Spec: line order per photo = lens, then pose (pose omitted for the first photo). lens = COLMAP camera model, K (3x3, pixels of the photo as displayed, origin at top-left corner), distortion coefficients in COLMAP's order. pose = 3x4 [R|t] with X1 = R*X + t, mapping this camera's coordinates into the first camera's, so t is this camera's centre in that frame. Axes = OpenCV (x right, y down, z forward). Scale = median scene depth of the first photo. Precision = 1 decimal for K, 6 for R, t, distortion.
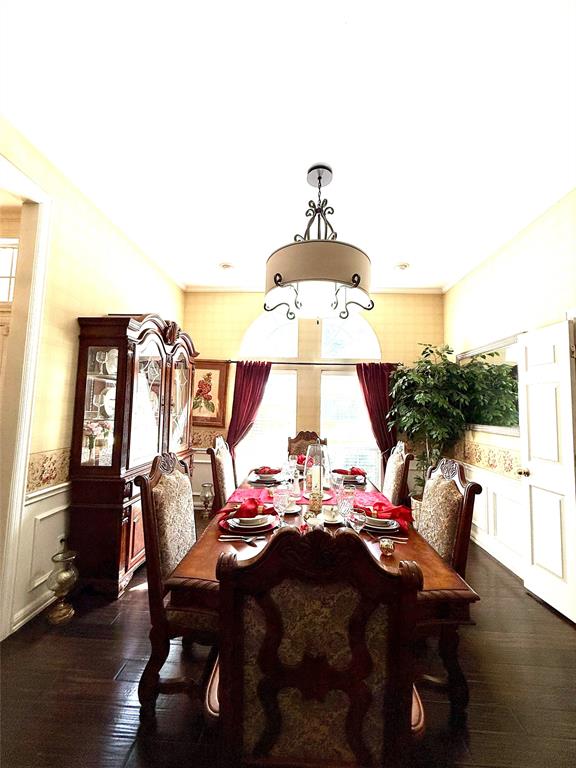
lens RADIAL K [[306.2, 0, 287.9], [0, 306.2, 382.5], [0, 0, 1]] dist [0.000084, 0.000336]
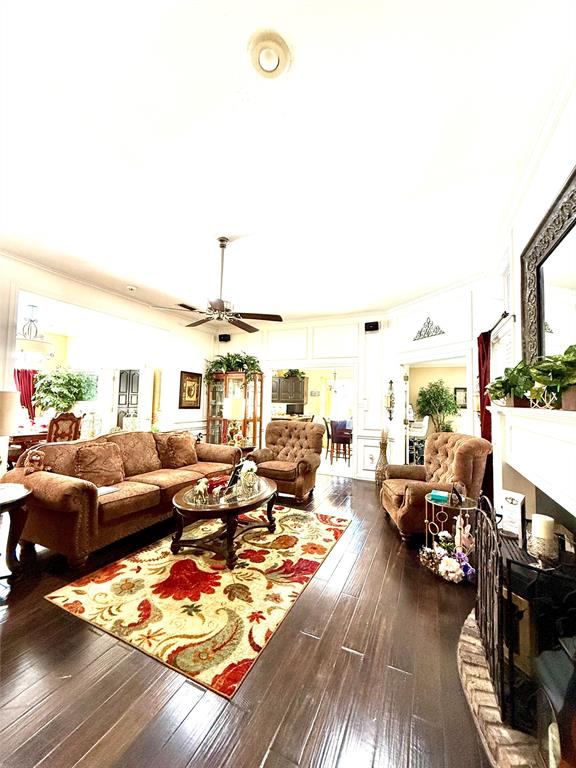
lens RADIAL K [[306.2, 0, 288.7], [0, 306.2, 381.9], [0, 0, 1]] dist [0.000084, 0.000336]
pose [[0.372631, 0.029440, 0.927512, -0.938535], [-0.077921, 0.996960, -0.000340, -0.127543], [-0.924702, -0.072146, 0.373792, -1.300635]]
